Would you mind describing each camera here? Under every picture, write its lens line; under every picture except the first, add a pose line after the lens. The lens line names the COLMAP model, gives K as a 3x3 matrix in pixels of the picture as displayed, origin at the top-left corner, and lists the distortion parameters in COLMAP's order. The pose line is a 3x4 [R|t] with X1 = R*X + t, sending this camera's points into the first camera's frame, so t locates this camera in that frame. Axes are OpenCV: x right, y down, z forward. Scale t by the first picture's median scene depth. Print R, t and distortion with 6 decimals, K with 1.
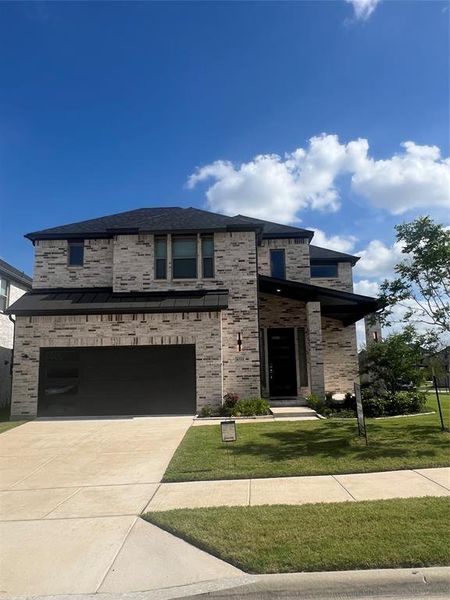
lens RADIAL K [[418.8, 0, 225.0], [0, 418.8, 300.0], [0, 0, 1]] dist [-0.003657, -0.001022]
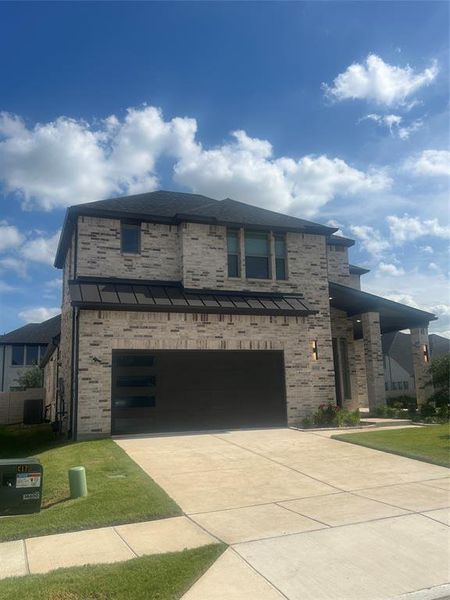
lens RADIAL K [[502.3, 0, 225.0], [0, 502.3, 300.0], [0, 0, 1]] dist [0.065196, -0.007892]
pose [[0.933123, 0.064676, 0.353694, -0.552755], [-0.056287, 0.997837, -0.033964, 0.036517], [-0.355125, 0.011785, 0.934744, 0.004963]]
